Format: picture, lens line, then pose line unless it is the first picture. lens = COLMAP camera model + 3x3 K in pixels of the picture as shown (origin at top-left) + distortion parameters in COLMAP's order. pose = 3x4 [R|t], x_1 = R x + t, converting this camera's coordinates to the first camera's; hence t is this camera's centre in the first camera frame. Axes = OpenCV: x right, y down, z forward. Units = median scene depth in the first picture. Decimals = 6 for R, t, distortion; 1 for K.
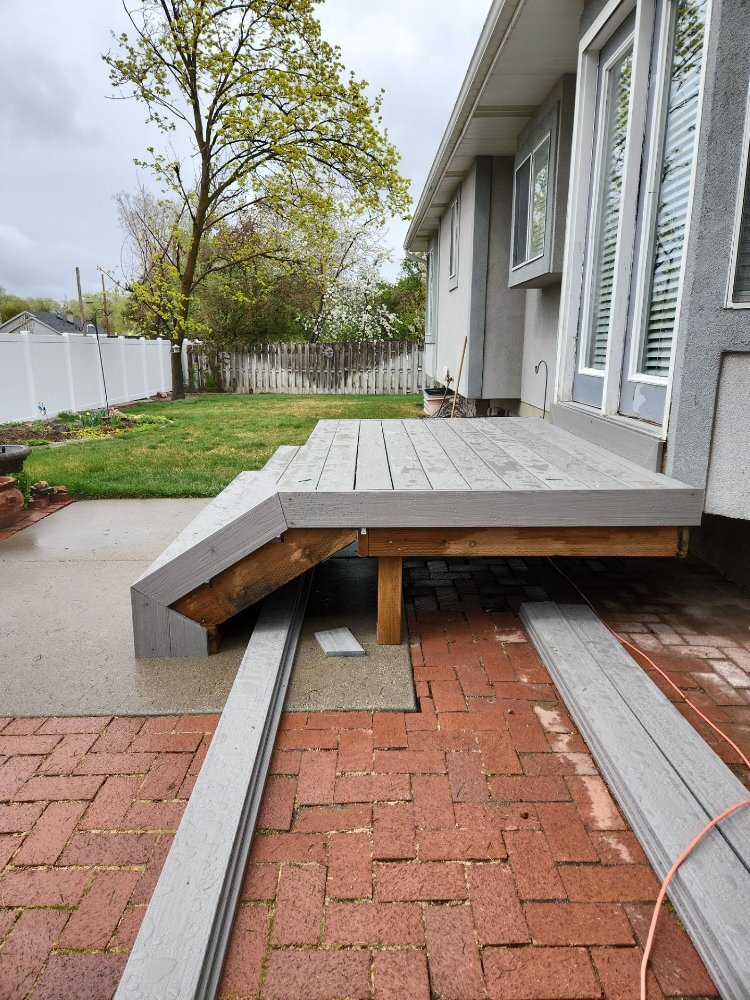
lens RADIAL K [[655.7, 0, 375.0], [0, 655.7, 500.0], [0, 0, 1]] dist [0.124716, -0.125617]
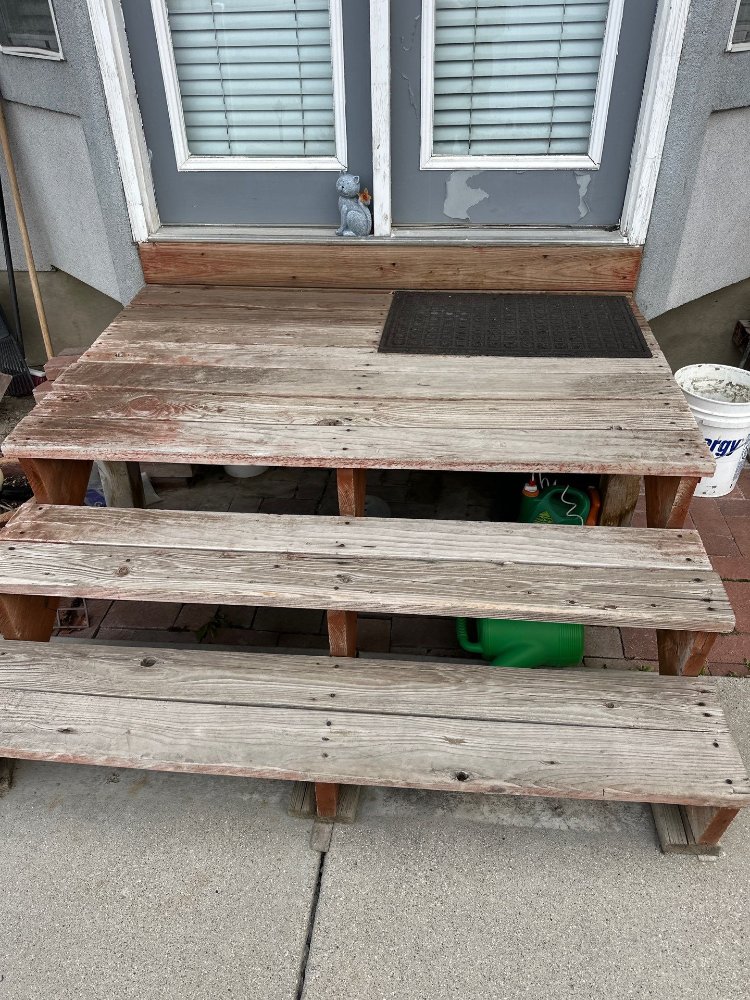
lens RADIAL K [[714.6, 0, 377.9], [0, 714.6, 498.9], [0, 0, 1]] dist [0.138993, -0.255947]
pose [[0.104429, -0.575493, 0.811112, -0.115763], [0.254152, 0.803933, 0.537678, -0.099775], [-0.961510, 0.149997, 0.230217, 0.300566]]
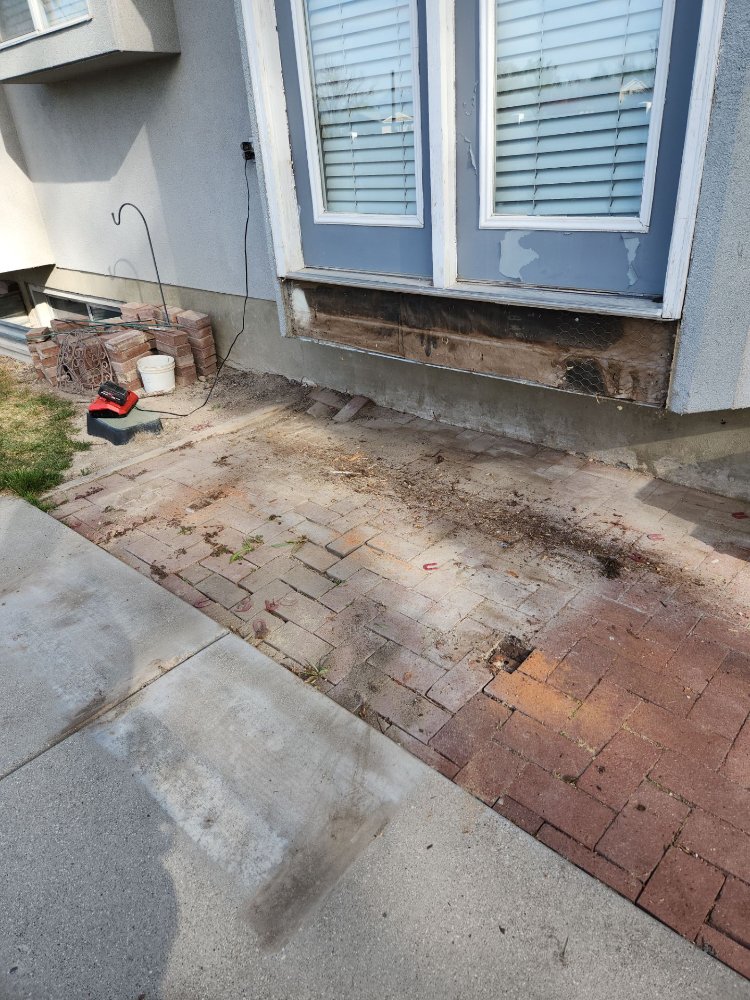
lens RADIAL K [[681.5, 0, 365.5], [0, 681.5, 496.7], [0, 0, 1]] dist [0.110711, -0.093033]
pose [[0.689771, -0.389229, 0.610506, -0.068099], [0.246462, 0.919077, 0.307497, -0.056218], [-0.680788, -0.061636, 0.729883, 0.183785]]
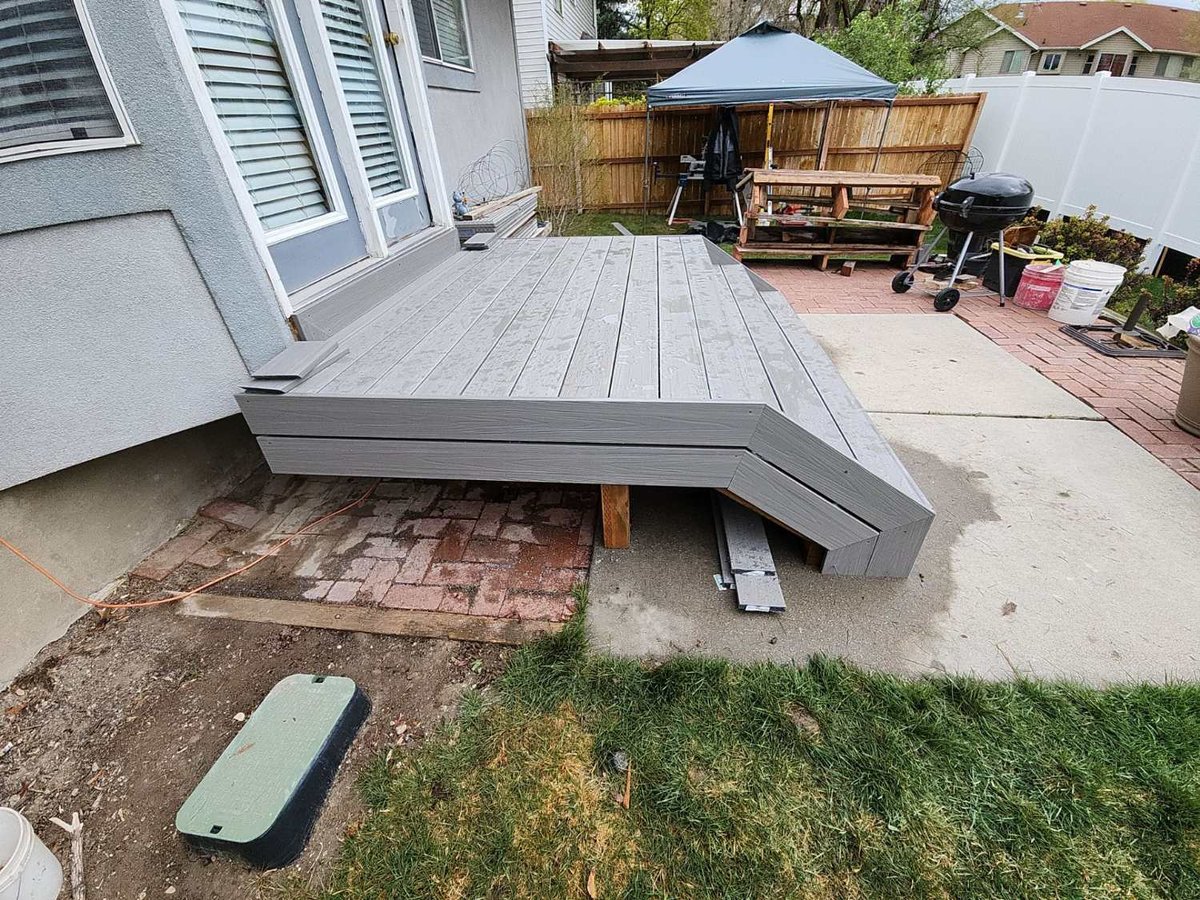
lens RADIAL K [[481.4, 0, 606.7], [0, 481.4, 459.4], [0, 0, 1]] dist [0.039964, -0.025024]
pose [[-0.992441, -0.031223, 0.118684, -0.013937], [0.068944, 0.658201, 0.749679, -0.142666], [-0.101525, 0.752194, -0.651073, 0.543986]]
